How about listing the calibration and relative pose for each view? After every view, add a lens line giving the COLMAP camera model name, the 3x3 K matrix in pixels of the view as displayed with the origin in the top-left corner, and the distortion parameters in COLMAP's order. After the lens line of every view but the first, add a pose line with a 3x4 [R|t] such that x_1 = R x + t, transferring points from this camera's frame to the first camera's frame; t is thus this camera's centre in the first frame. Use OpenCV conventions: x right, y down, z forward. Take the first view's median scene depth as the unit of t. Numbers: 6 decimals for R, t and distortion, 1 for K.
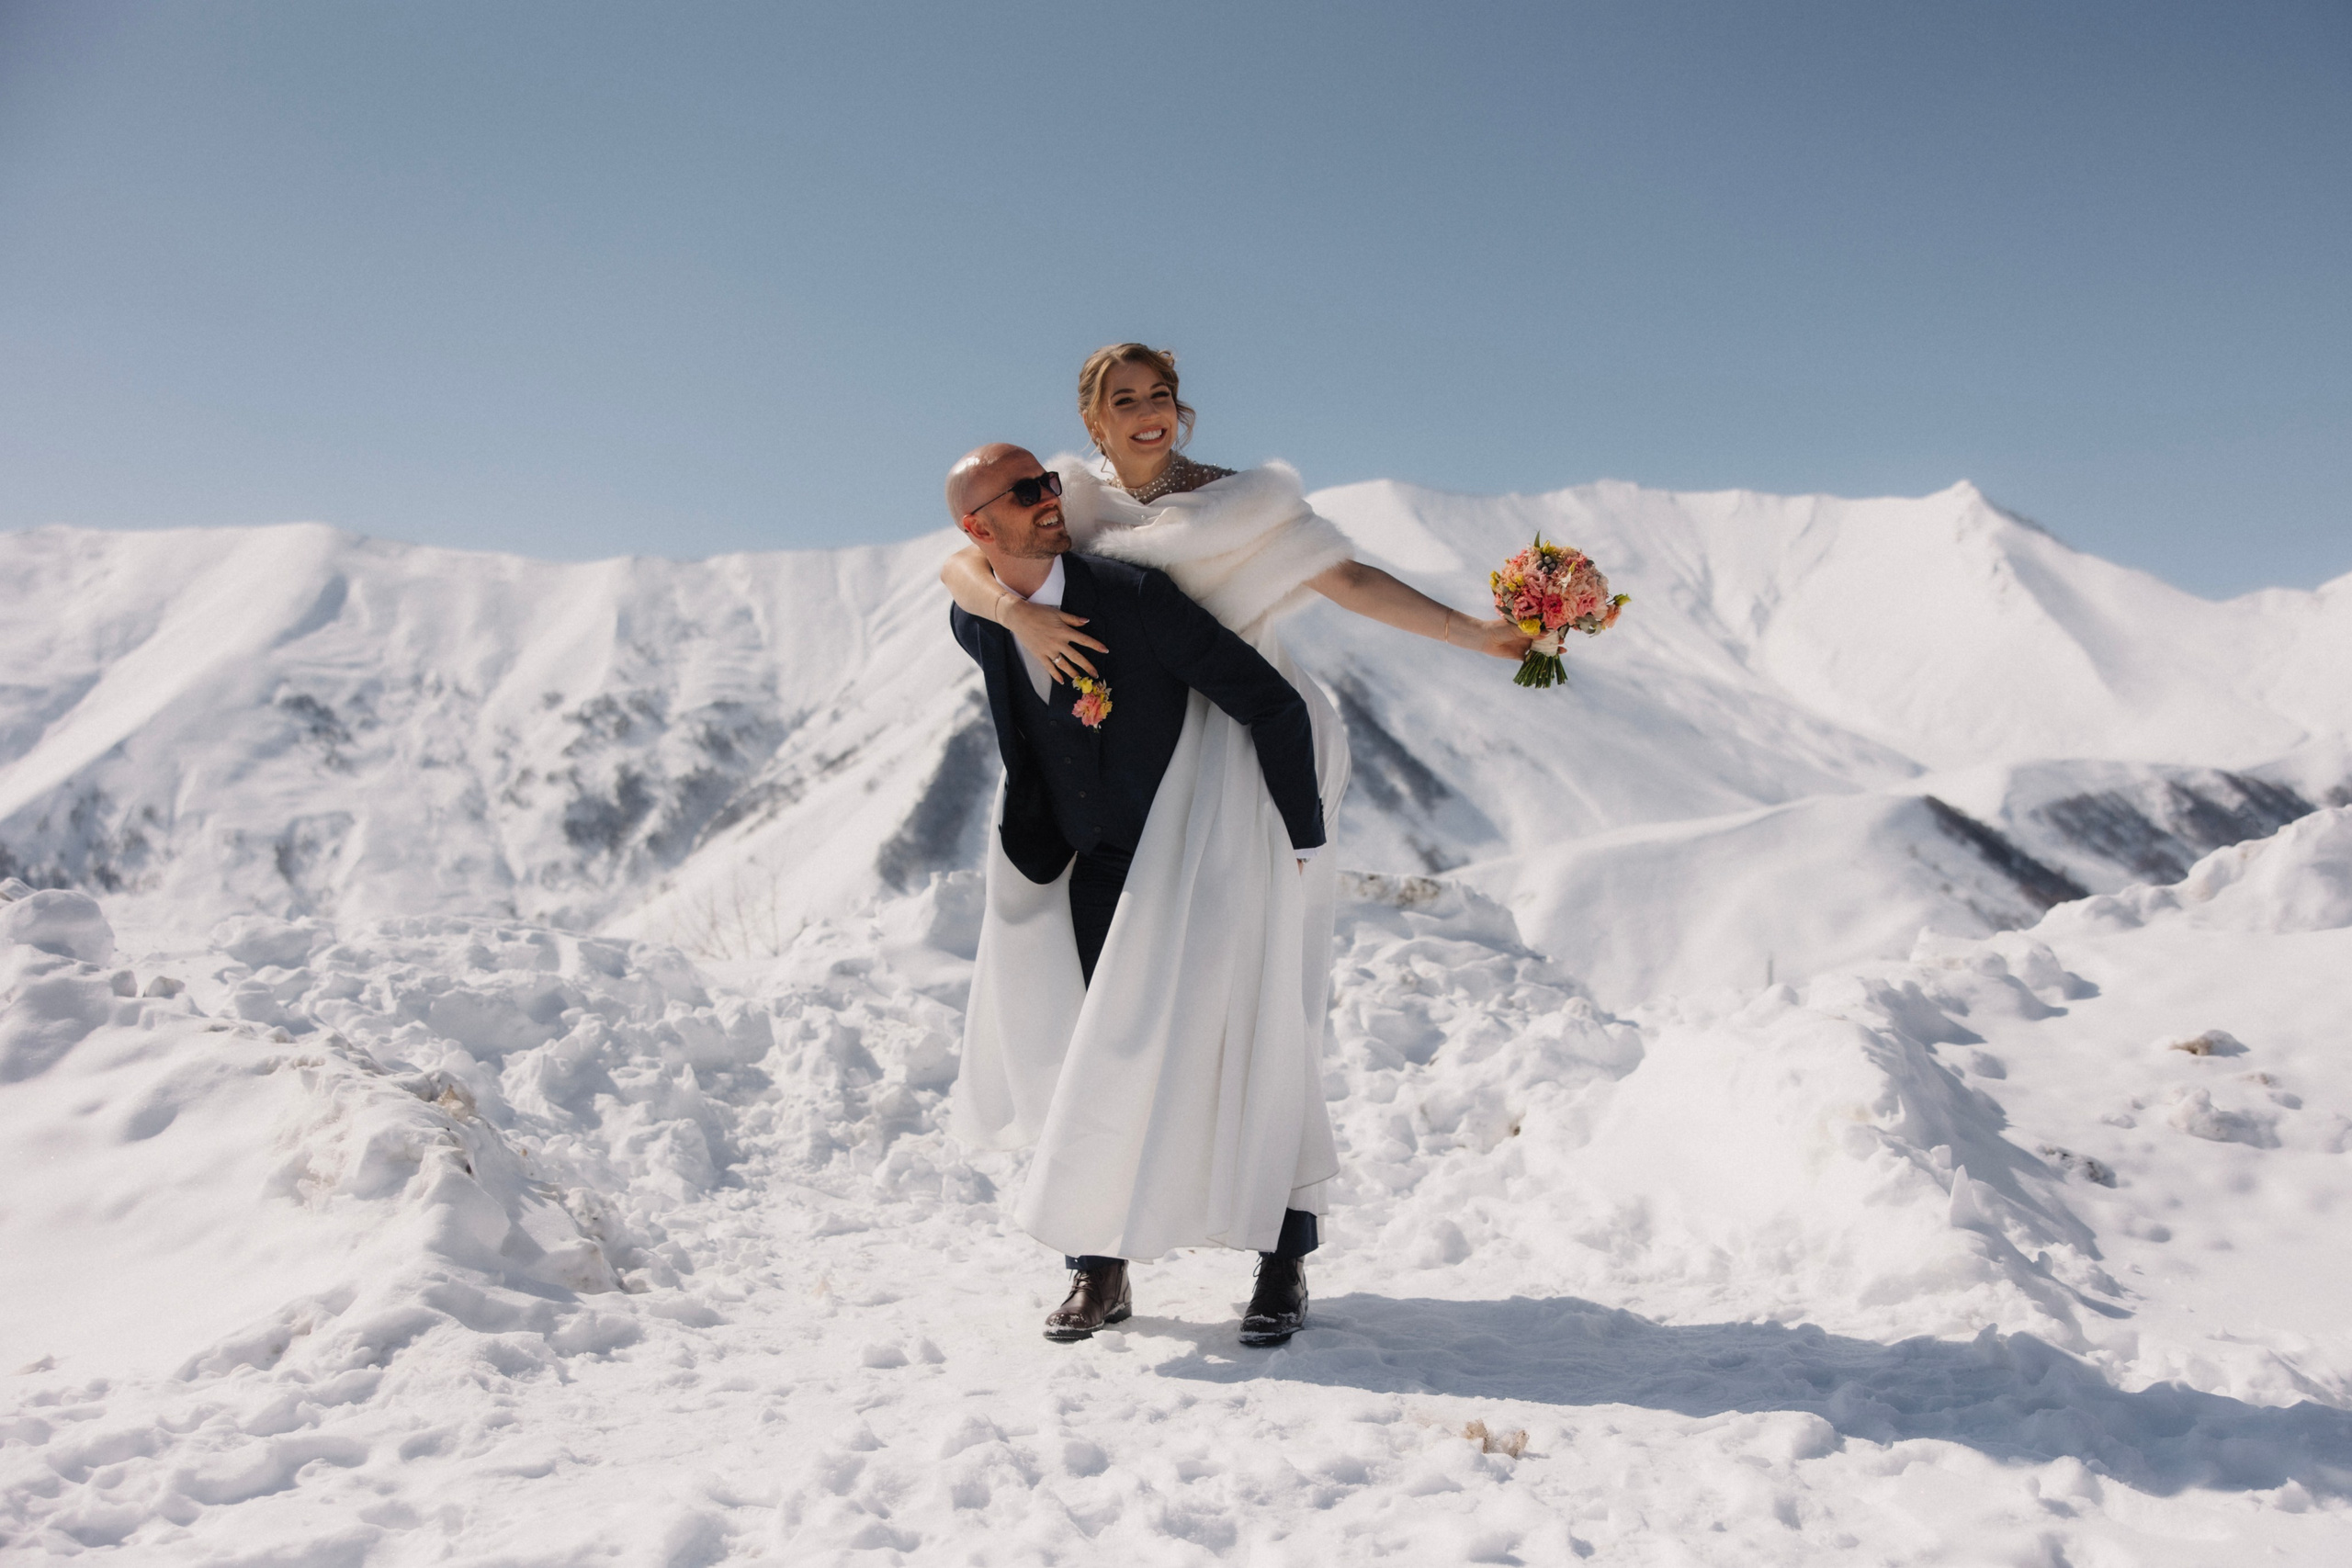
lens RADIAL K [[2184.2, 0, 1201.4], [0, 2184.2, 799.5], [0, 0, 1]] dist [0.006802, 0.001699]
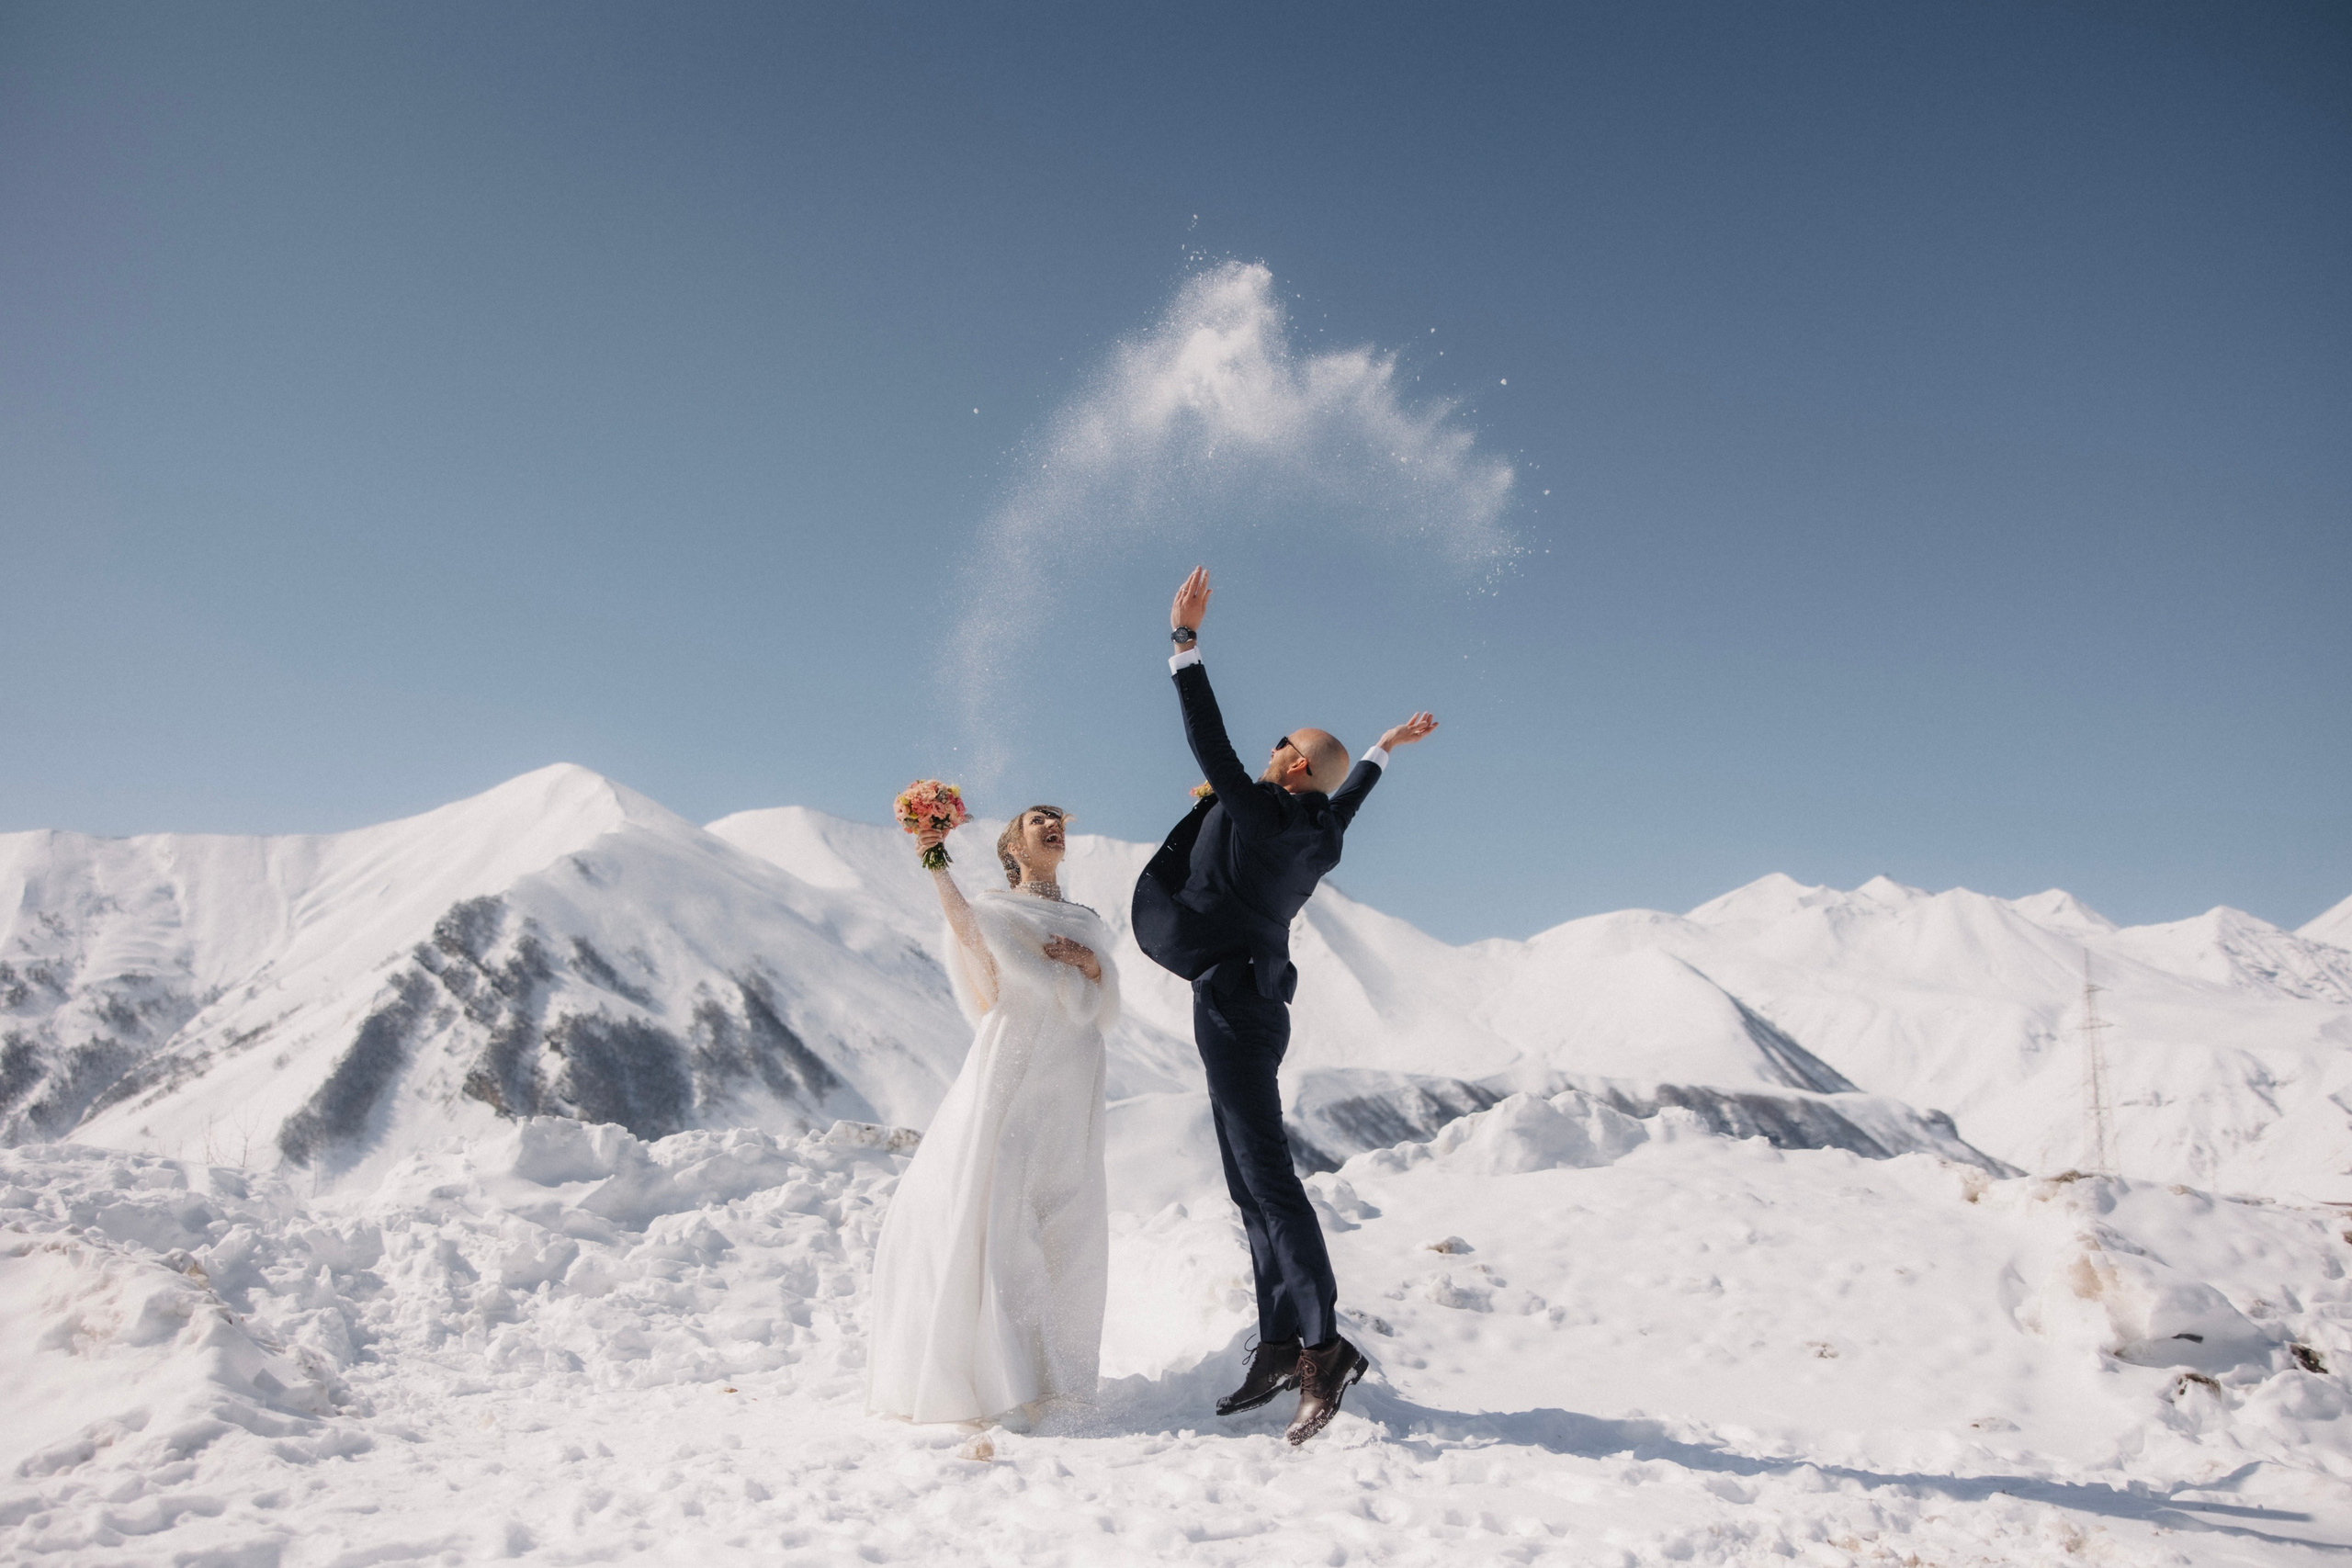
lens RADIAL K [[1882.8, 0, 1194.3], [0, 1882.8, 781.2], [0, 0, 1]] dist [0.013796, -0.006364]
pose [[0.955450, 0.072846, 0.286022, -0.075368], [-0.025460, 0.985793, -0.166022, 0.013300], [-0.294053, 0.151344, 0.943731, -0.163278]]
